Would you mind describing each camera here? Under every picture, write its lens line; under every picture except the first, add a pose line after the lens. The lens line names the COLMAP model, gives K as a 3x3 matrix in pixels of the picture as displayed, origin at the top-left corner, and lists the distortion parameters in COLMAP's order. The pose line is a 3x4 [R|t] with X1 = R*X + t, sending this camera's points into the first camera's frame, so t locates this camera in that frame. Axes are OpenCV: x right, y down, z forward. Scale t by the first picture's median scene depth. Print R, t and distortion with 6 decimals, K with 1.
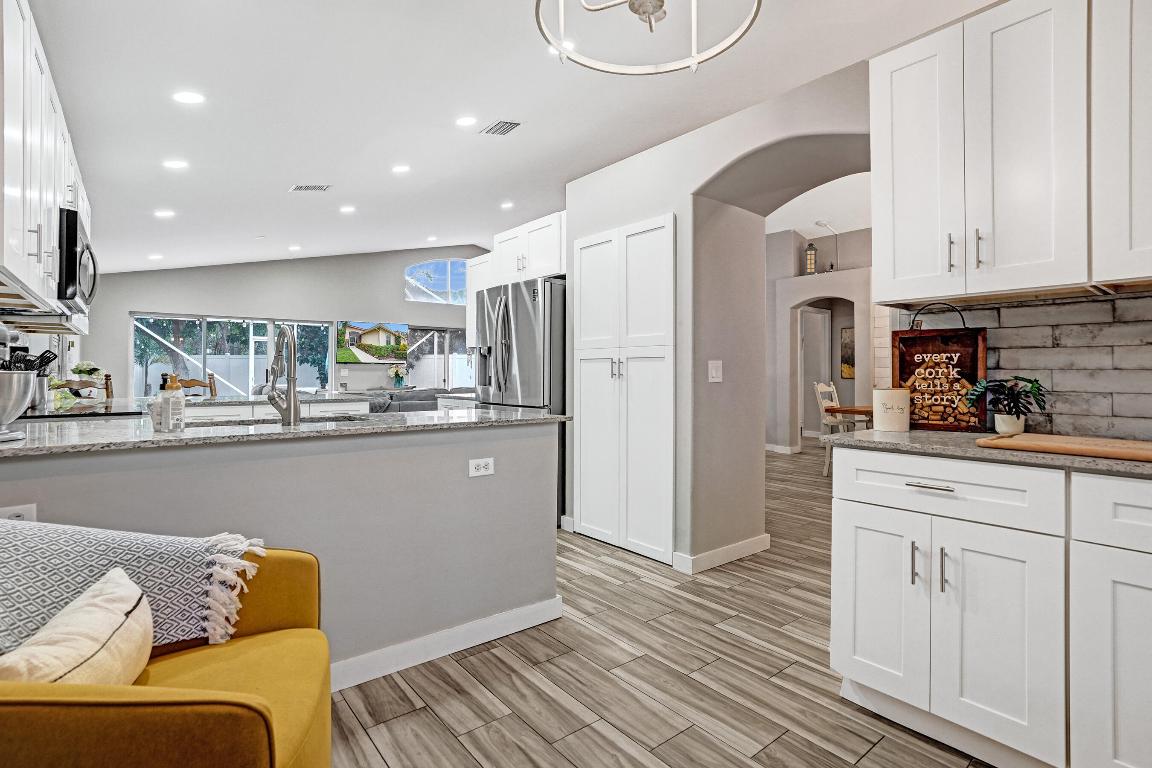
lens RADIAL K [[561.0, 0, 576.0], [0, 561.0, 384.0], [0, 0, 1]] dist [-0.045410, 0.027209]
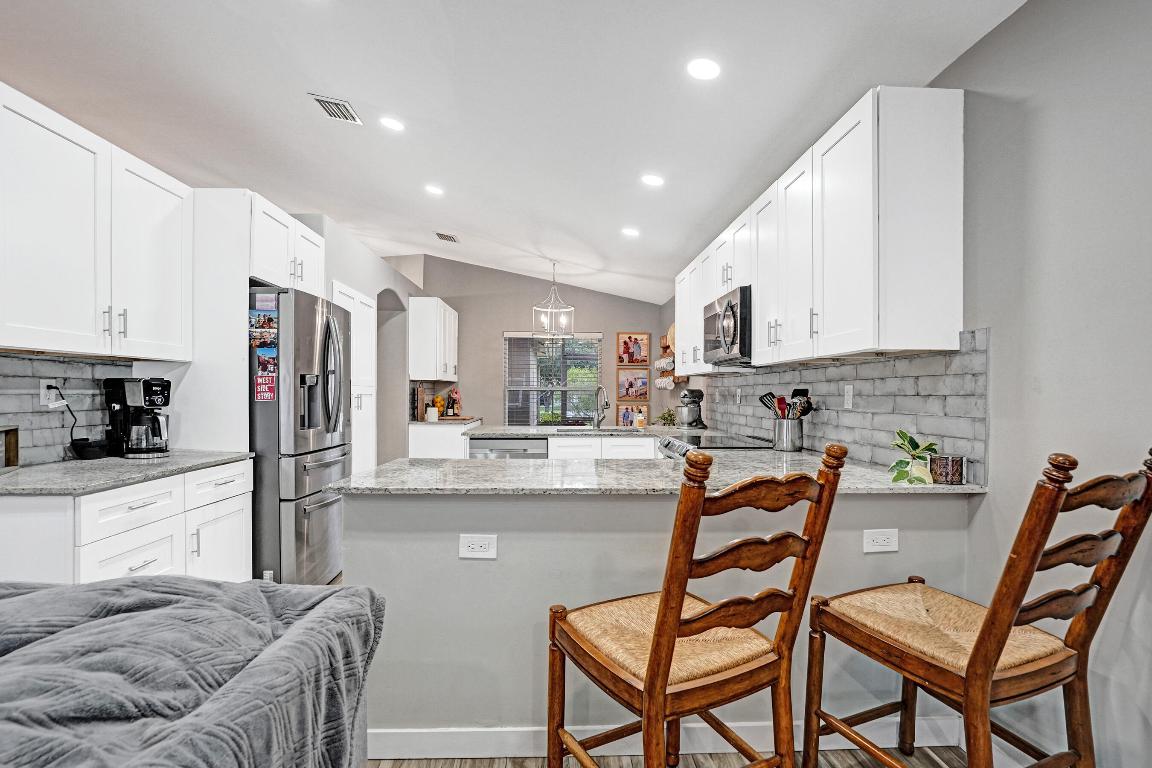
lens RADIAL K [[562.1, 0, 567.9], [0, 562.1, 393.7], [0, 0, 1]] dist [-0.002547, -0.000052]
pose [[-0.803919, -0.006554, 0.594702, -1.603986], [0.005211, 0.999823, 0.018064, -0.102077], [-0.594716, 0.017621, -0.803743, 2.619365]]
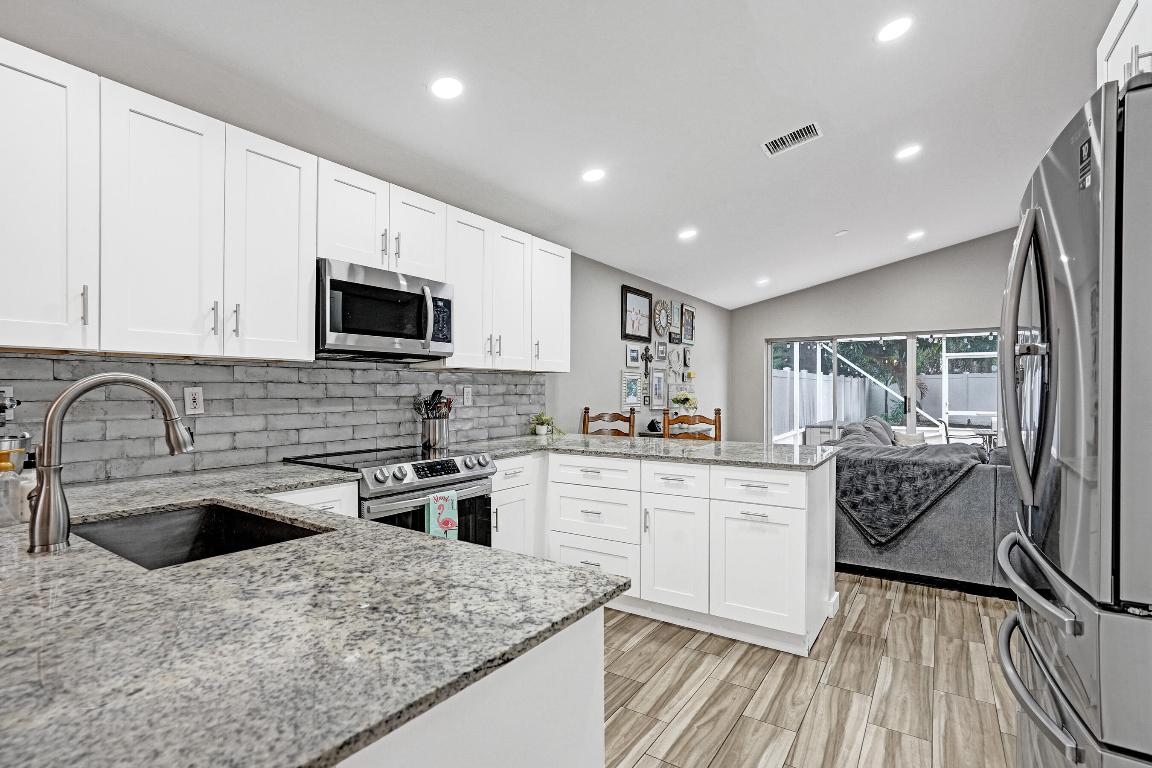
lens RADIAL K [[561.0, 0, 576.0], [0, 561.0, 384.0], [0, 0, 1]] dist [-0.045410, 0.027209]
pose [[0.317359, -0.012889, -0.948218, 0.162838], [-0.016270, 0.999686, -0.019034, -0.082327], [0.948166, 0.021468, 0.317050, 1.172663]]
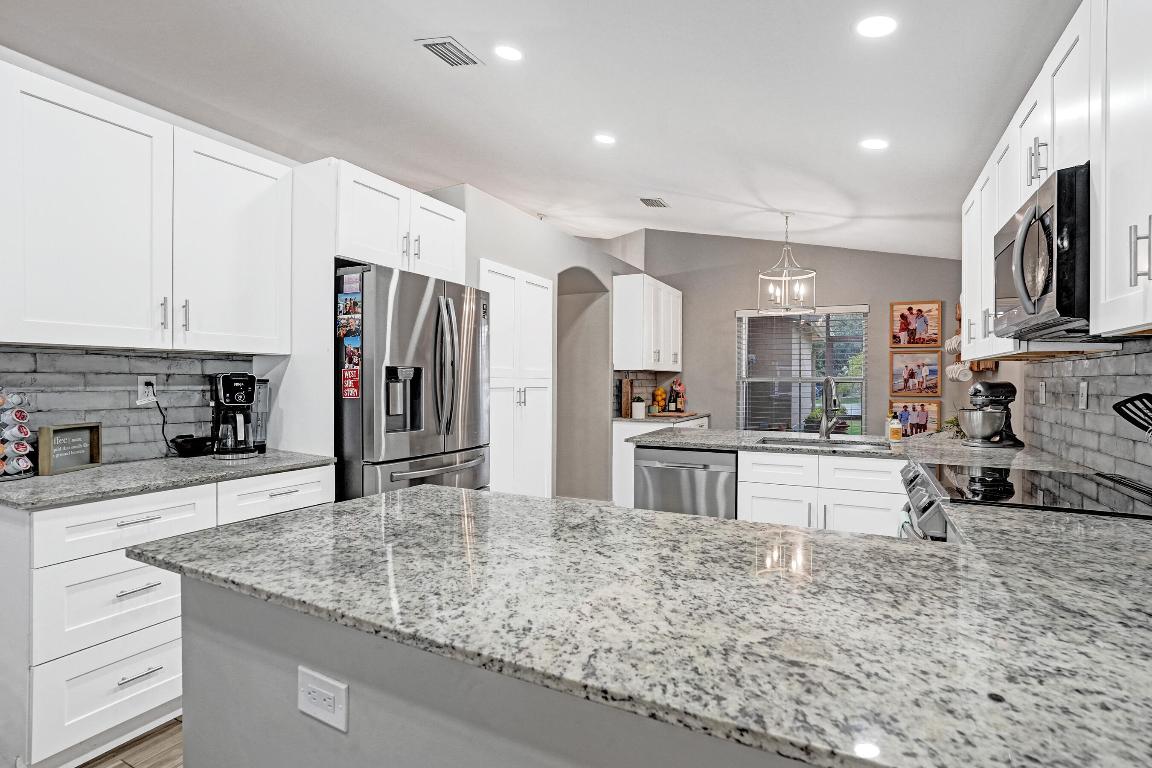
lens RADIAL K [[561.0, 0, 576.0], [0, 561.0, 384.0], [0, 0, 1]] dist [-0.045410, 0.027209]
pose [[-0.422945, -0.008645, 0.906114, -1.473212], [0.012761, 0.999799, 0.015495, -0.105255], [-0.906065, 0.018116, -0.422750, 2.065004]]
